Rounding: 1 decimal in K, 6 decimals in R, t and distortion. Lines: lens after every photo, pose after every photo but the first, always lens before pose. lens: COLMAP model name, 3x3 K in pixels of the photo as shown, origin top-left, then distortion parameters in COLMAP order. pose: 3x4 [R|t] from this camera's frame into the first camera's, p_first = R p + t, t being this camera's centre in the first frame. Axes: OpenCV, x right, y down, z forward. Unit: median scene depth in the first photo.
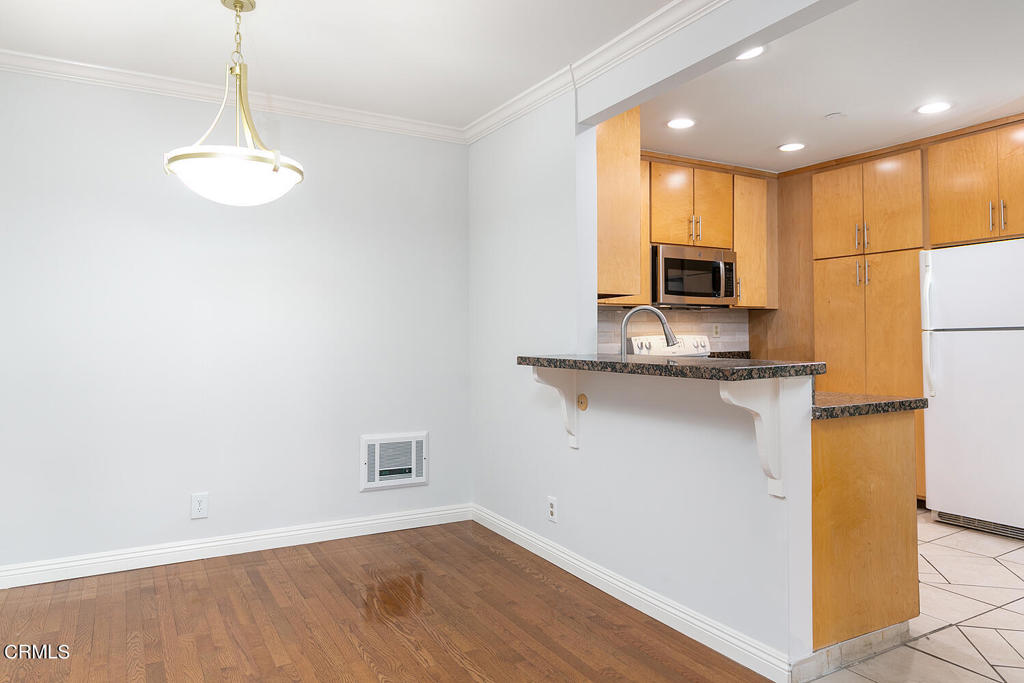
lens RADIAL K [[691.0, 0, 512.1], [0, 691.0, 327.7], [0, 0, 1]] dist [-0.010435, 0.000807]
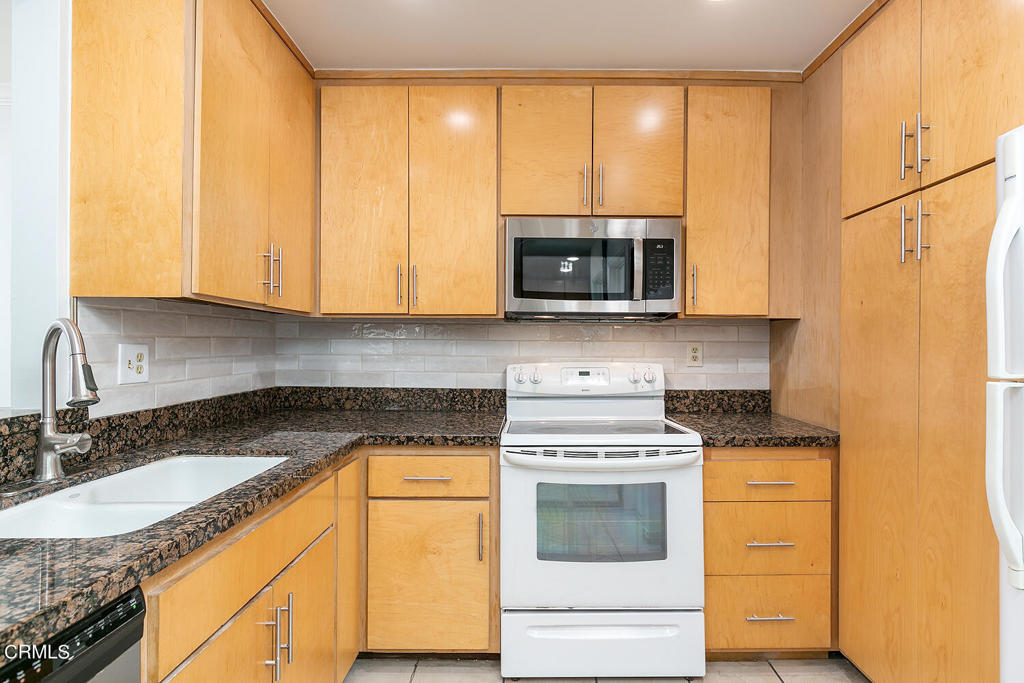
lens RADIAL K [[546.4, 0, 512.0], [0, 546.4, 341.5], [0, 0, 1]] dist [-0.001668, -0.001584]
pose [[0.869066, 0.006873, -0.494649, 0.521344], [-0.003220, 0.999961, 0.008236, -0.014985], [0.494686, -0.005564, 0.869054, 0.654674]]
